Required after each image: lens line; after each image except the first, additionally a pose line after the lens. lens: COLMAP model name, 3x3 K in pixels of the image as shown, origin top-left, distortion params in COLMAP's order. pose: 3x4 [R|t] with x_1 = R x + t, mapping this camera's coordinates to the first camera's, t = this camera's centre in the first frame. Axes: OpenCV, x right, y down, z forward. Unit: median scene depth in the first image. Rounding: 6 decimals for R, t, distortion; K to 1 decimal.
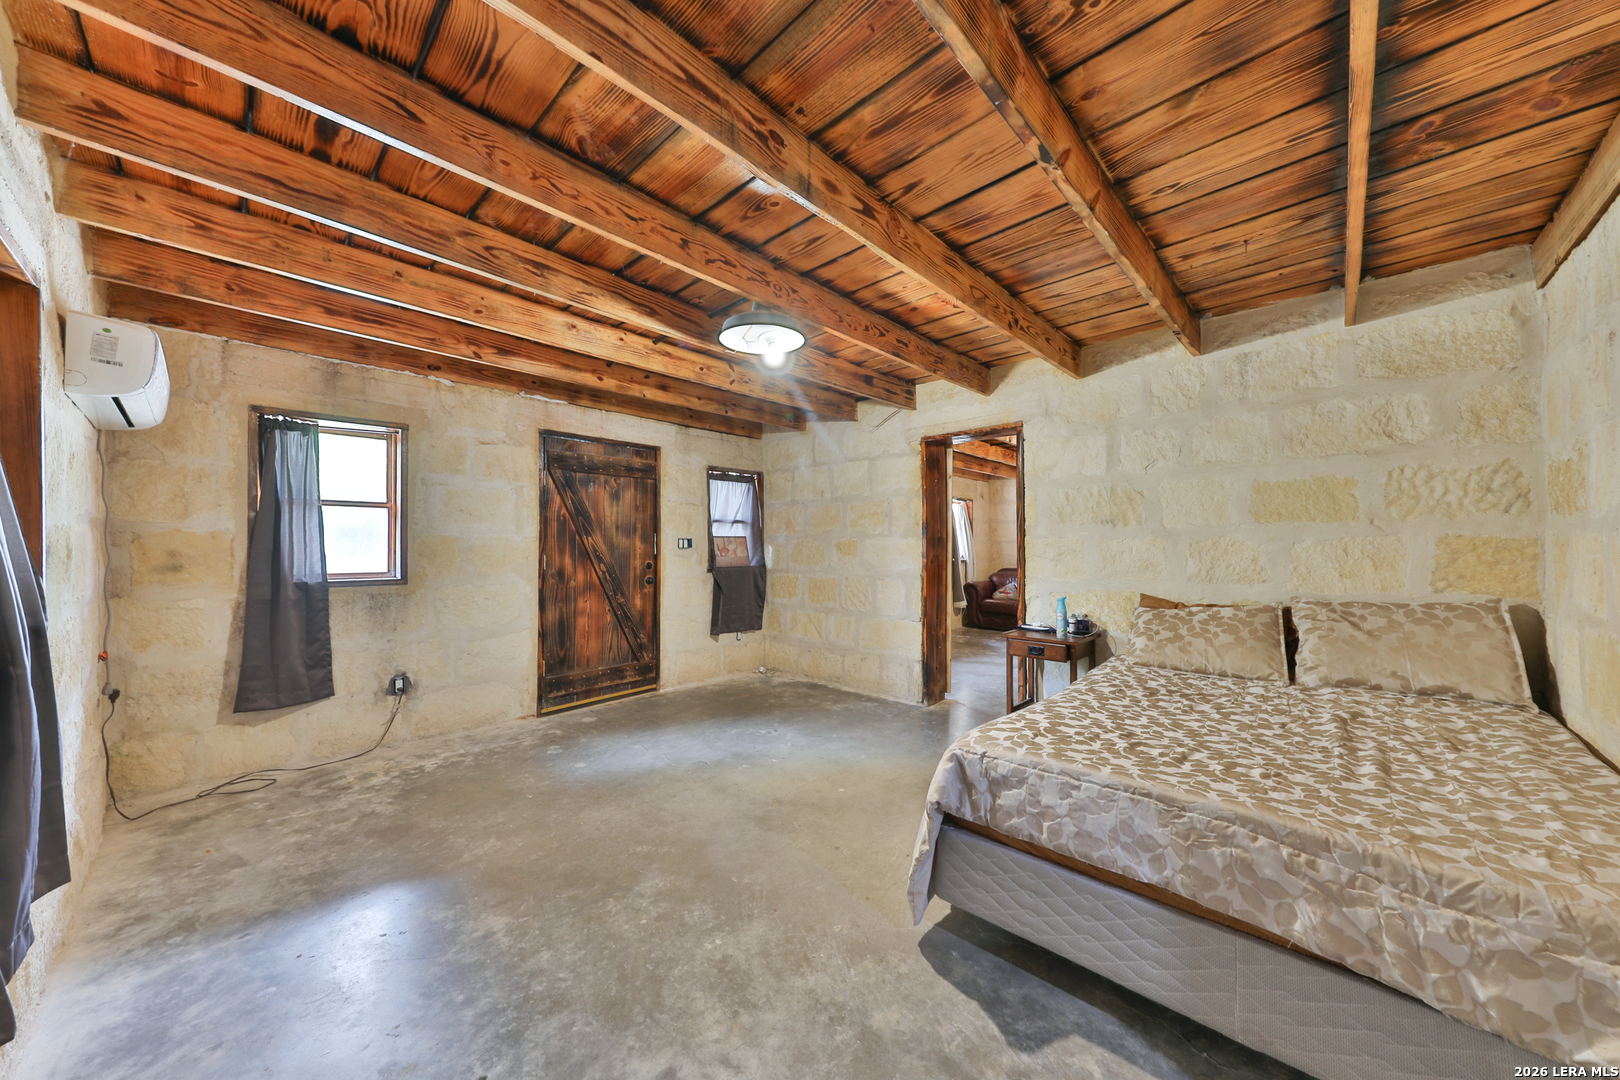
lens RADIAL K [[559.8, 0, 812.2], [0, 559.8, 548.2], [0, 0, 1]] dist [0.019430, -0.002580]
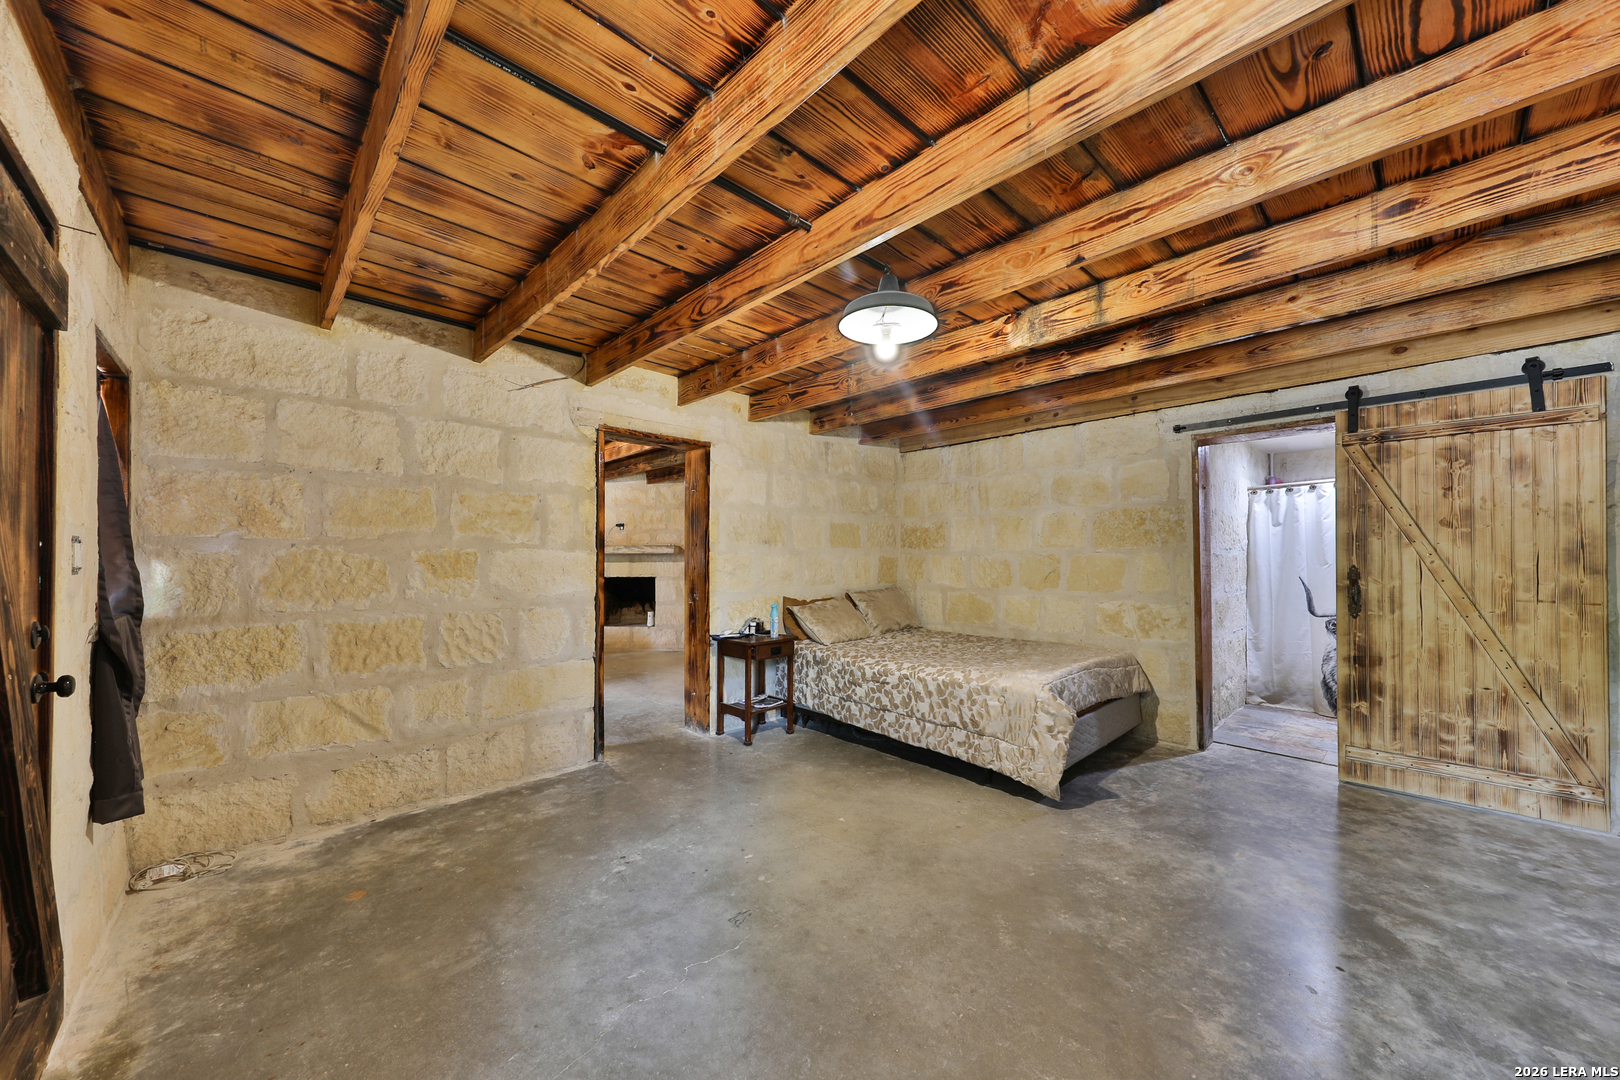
lens RADIAL K [[585.3, 0, 808.4], [0, 585.3, 562.6], [0, 0, 1]] dist [0.008100, -0.000551]
pose [[0.053250, -0.003332, 0.998576, -0.613452], [0.003620, 0.999989, 0.003144, -0.003881], [-0.998575, 0.003448, 0.053262, 0.658266]]
